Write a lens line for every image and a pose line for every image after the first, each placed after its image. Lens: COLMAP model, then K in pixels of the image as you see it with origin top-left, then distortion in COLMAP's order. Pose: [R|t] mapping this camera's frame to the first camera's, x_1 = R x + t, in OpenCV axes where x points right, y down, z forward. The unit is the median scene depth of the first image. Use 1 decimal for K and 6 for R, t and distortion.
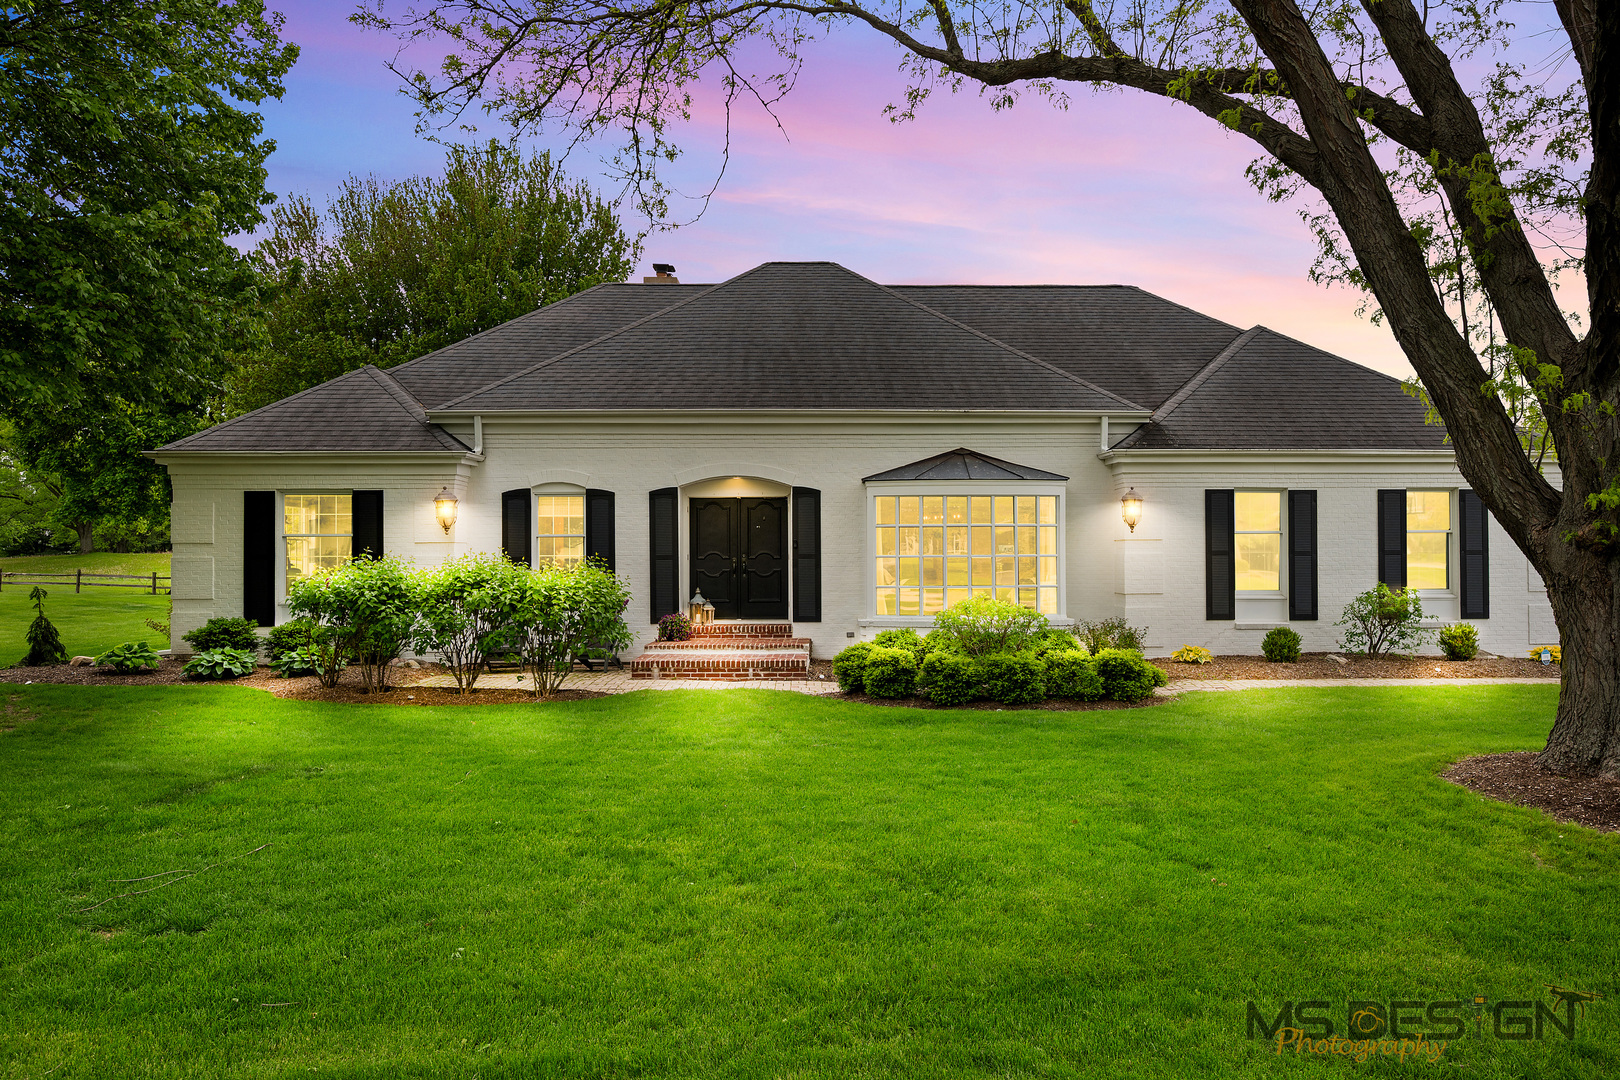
lens RADIAL K [[1075.5, 0, 810.0], [0, 1075.5, 540.0], [0, 0, 1]] dist [-0.004789, 0.000498]
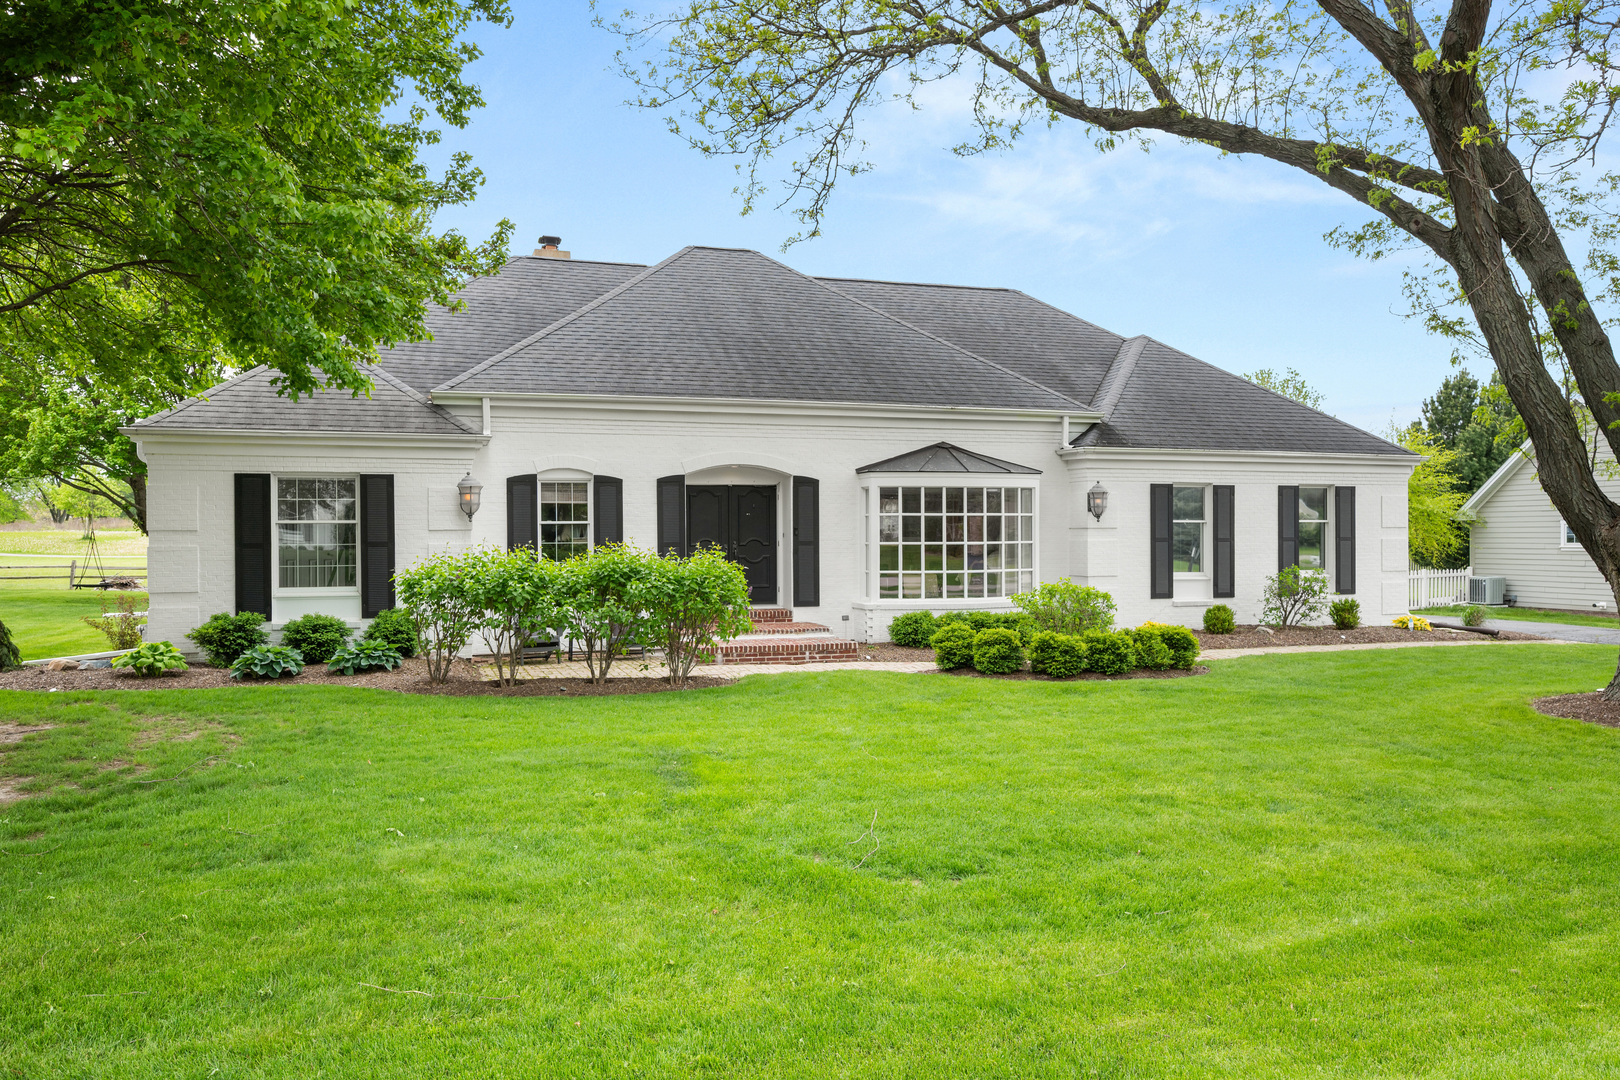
lens RADIAL K [[1110.9, 0, 810.0], [0, 1110.9, 540.0], [0, 0, 1]] dist [-0.007314, -0.002877]
pose [[0.964177, -0.001041, 0.265256, -0.289818], [-0.003759, 0.999838, 0.017589, -0.006955], [-0.265232, -0.017956, 0.964017, -0.034108]]
